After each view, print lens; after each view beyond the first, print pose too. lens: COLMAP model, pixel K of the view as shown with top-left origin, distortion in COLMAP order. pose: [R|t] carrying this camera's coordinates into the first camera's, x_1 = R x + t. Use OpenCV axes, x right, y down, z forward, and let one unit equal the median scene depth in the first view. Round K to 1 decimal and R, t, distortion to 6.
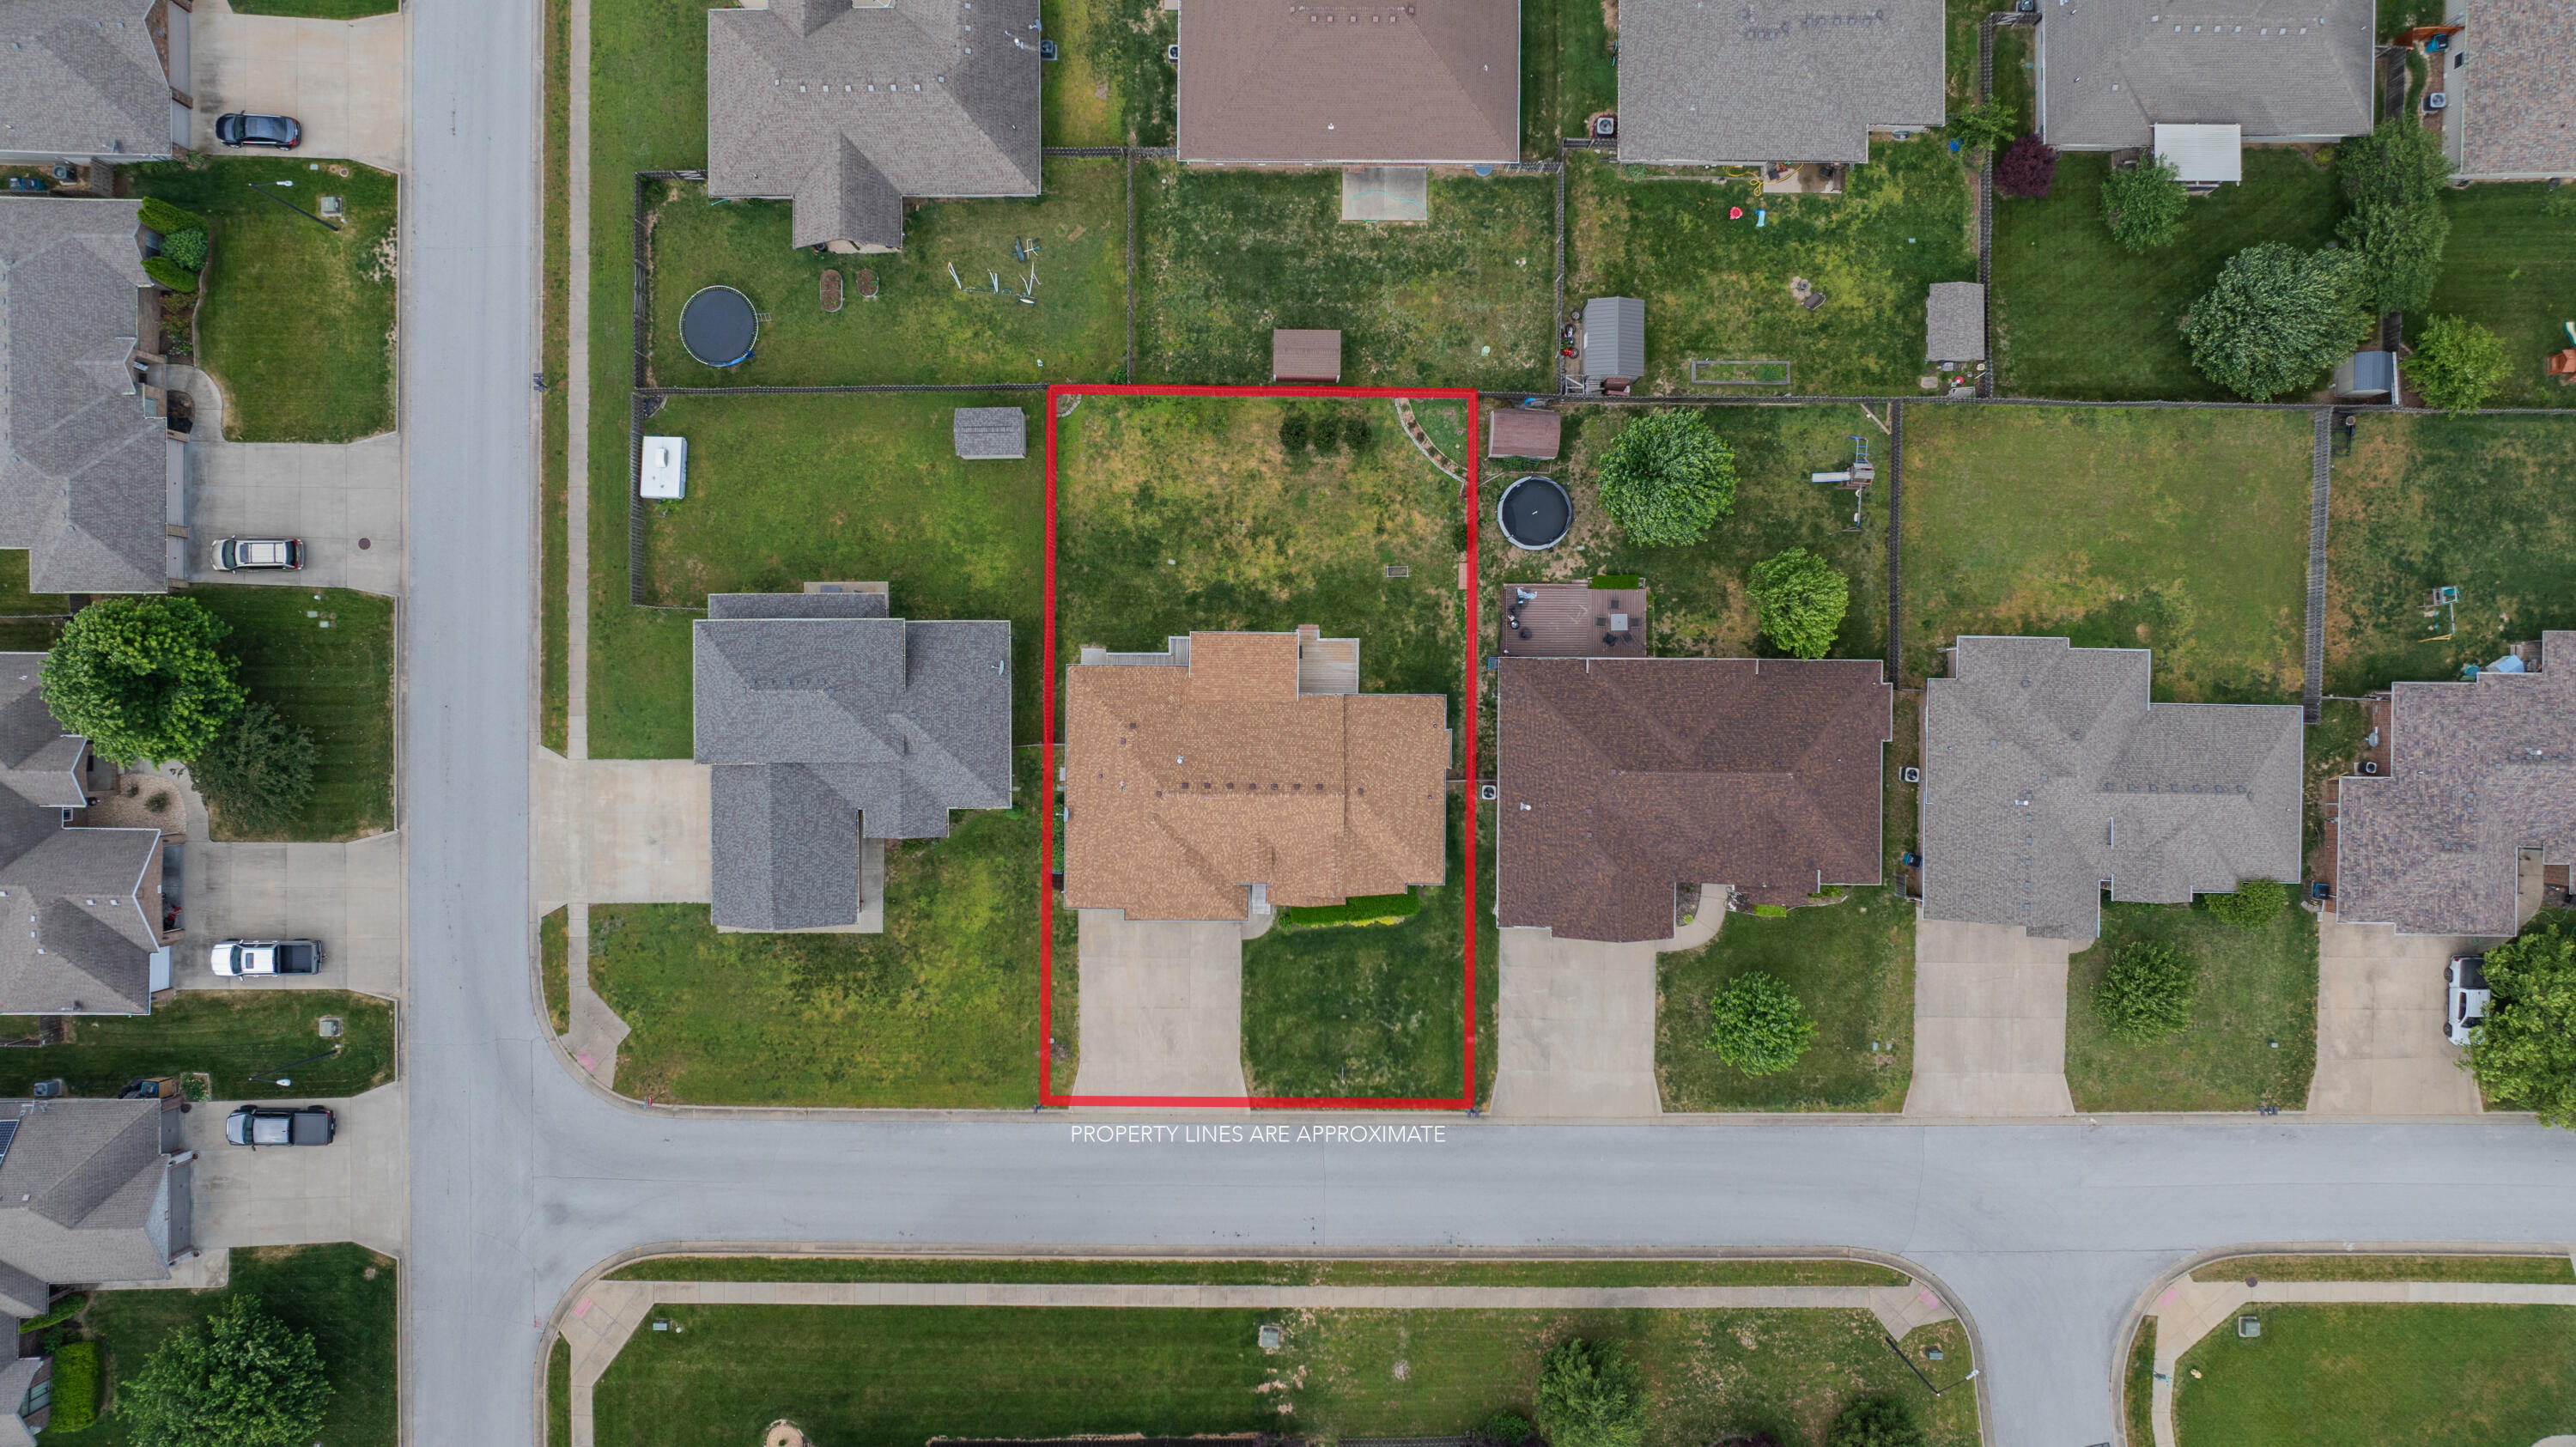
lens RADIAL K [[1810.9, 0, 1279.6], [0, 1810.9, 717.2], [0, 0, 1]] dist [-0.008563, -0.000334]
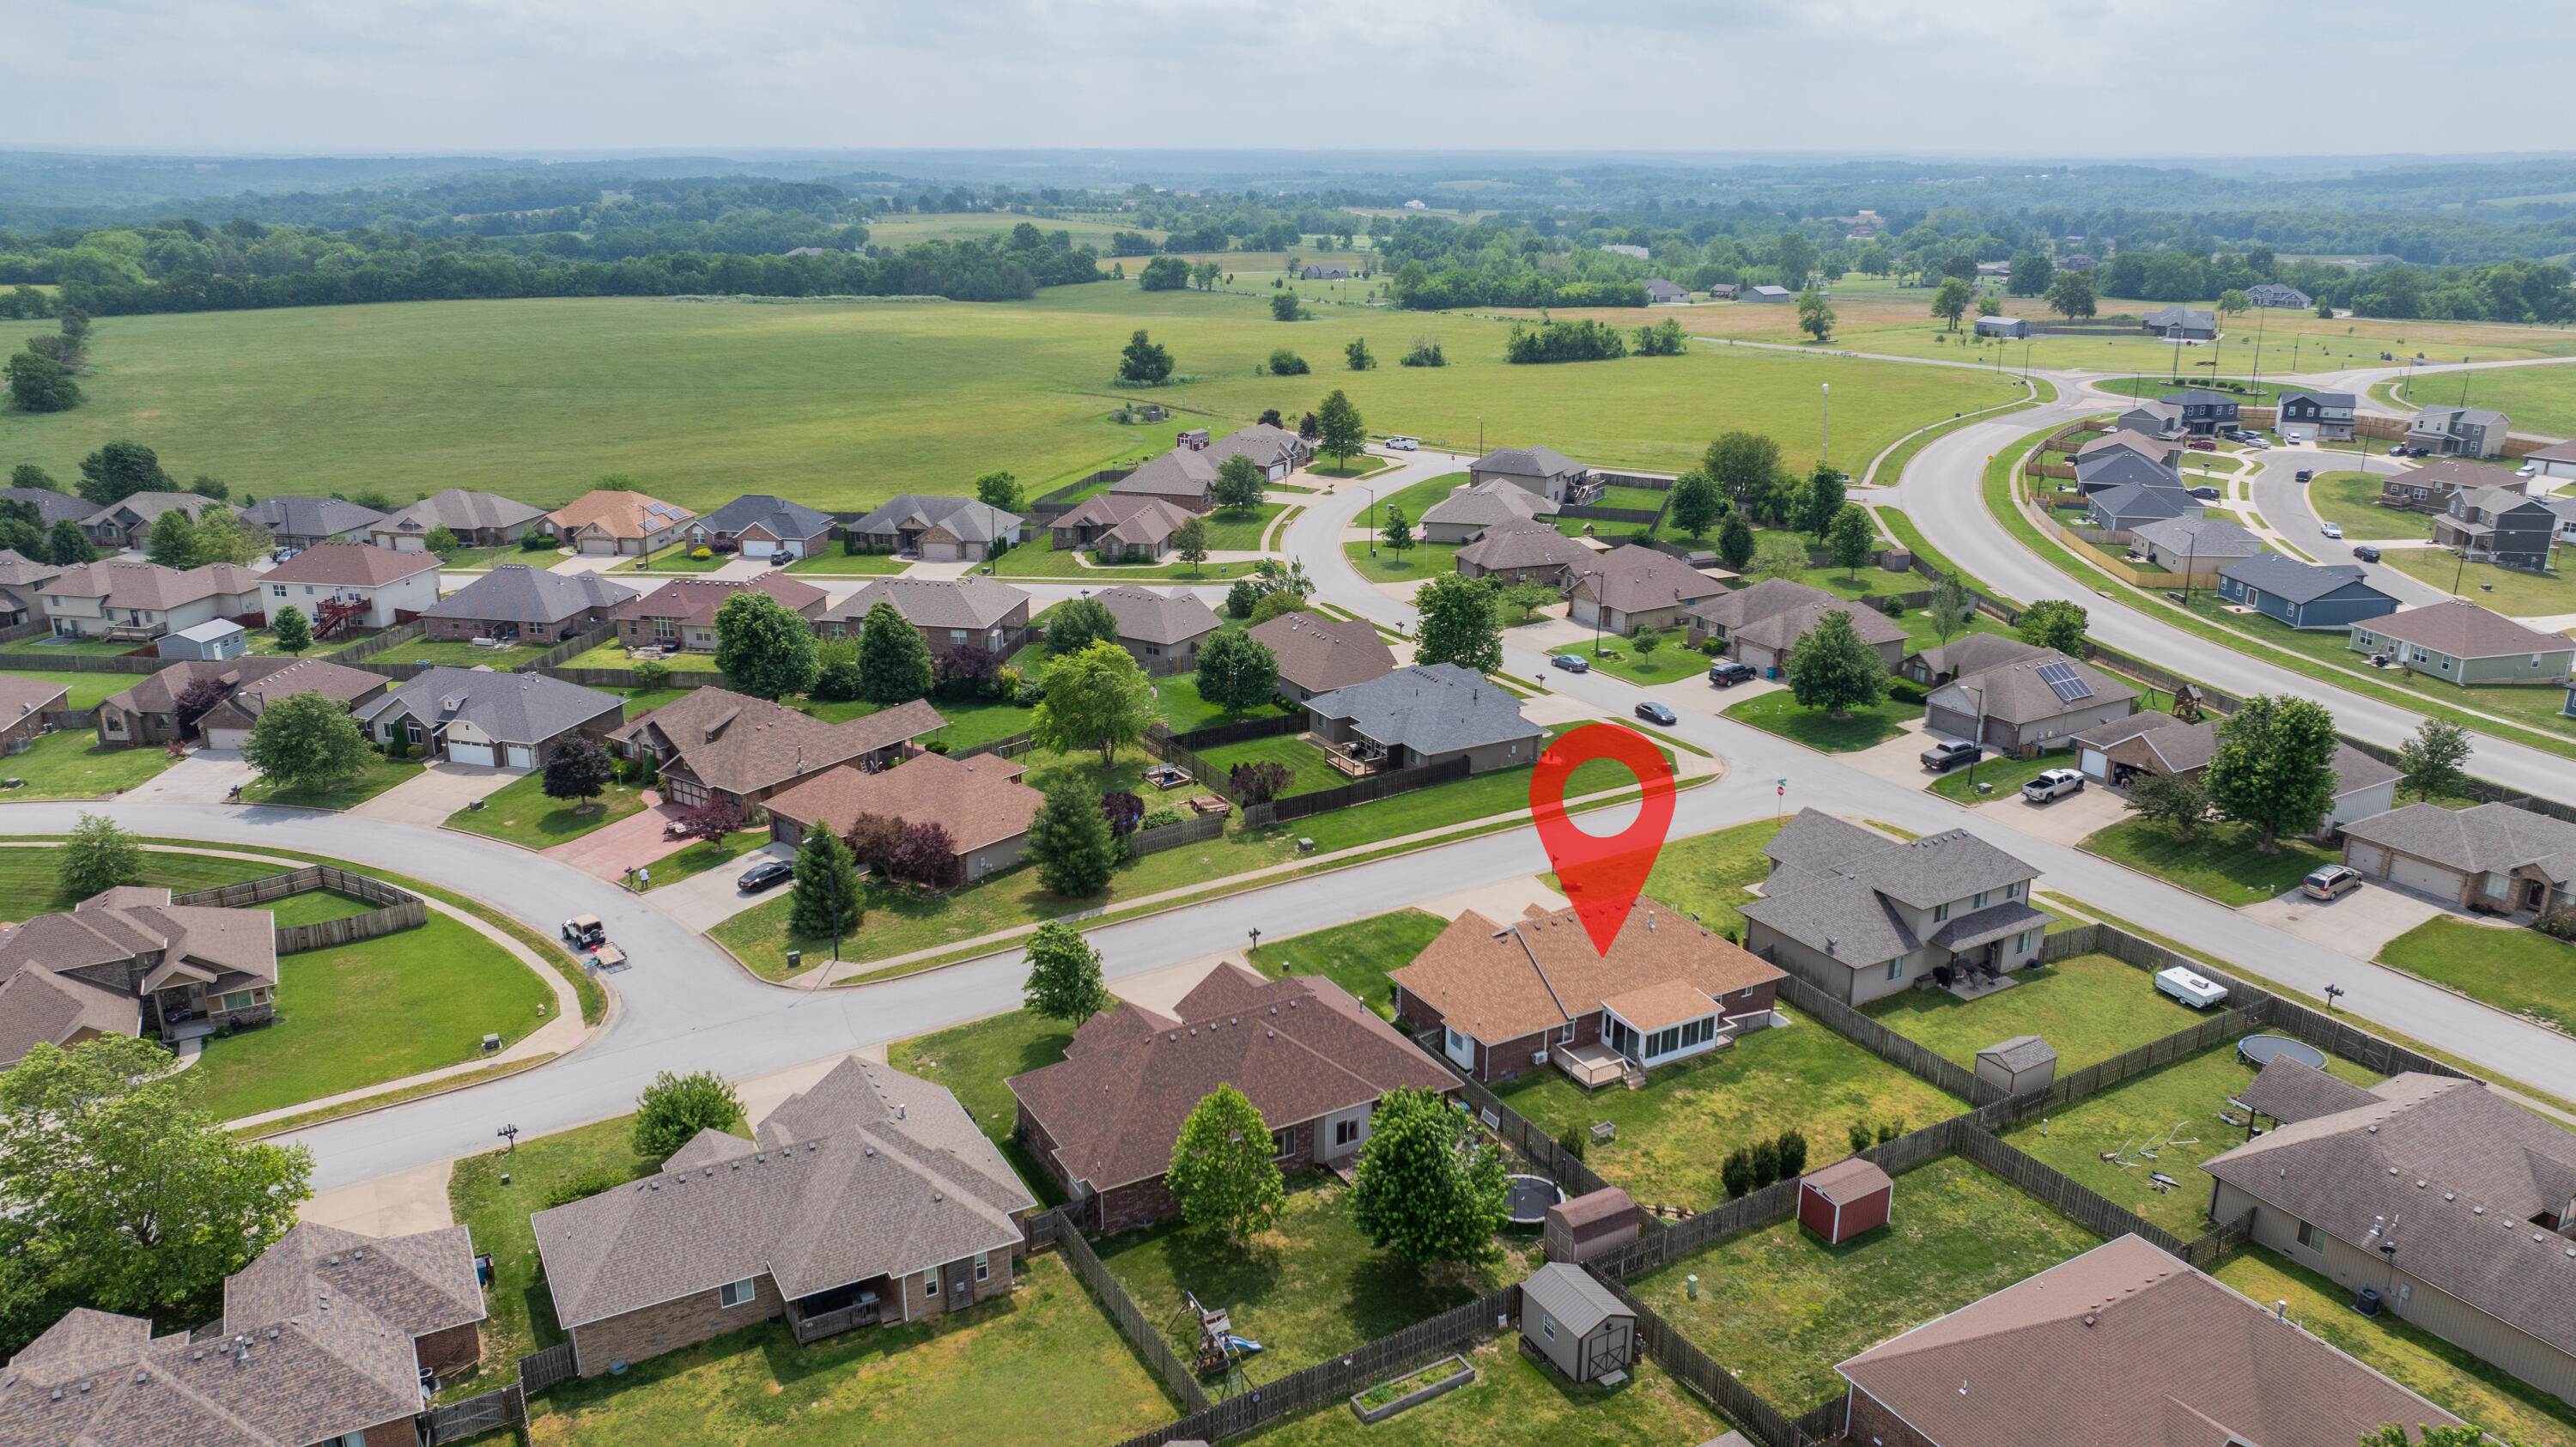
lens RADIAL K [[1810.9, 0, 1279.6], [0, 1810.9, 717.2], [0, 0, 1]] dist [-0.008563, -0.000334]
pose [[-0.870803, 0.154015, -0.466884, 0.607583], [-0.491603, -0.262537, 0.830302, -0.717453], [0.005304, 0.952551, 0.304332, 0.509826]]
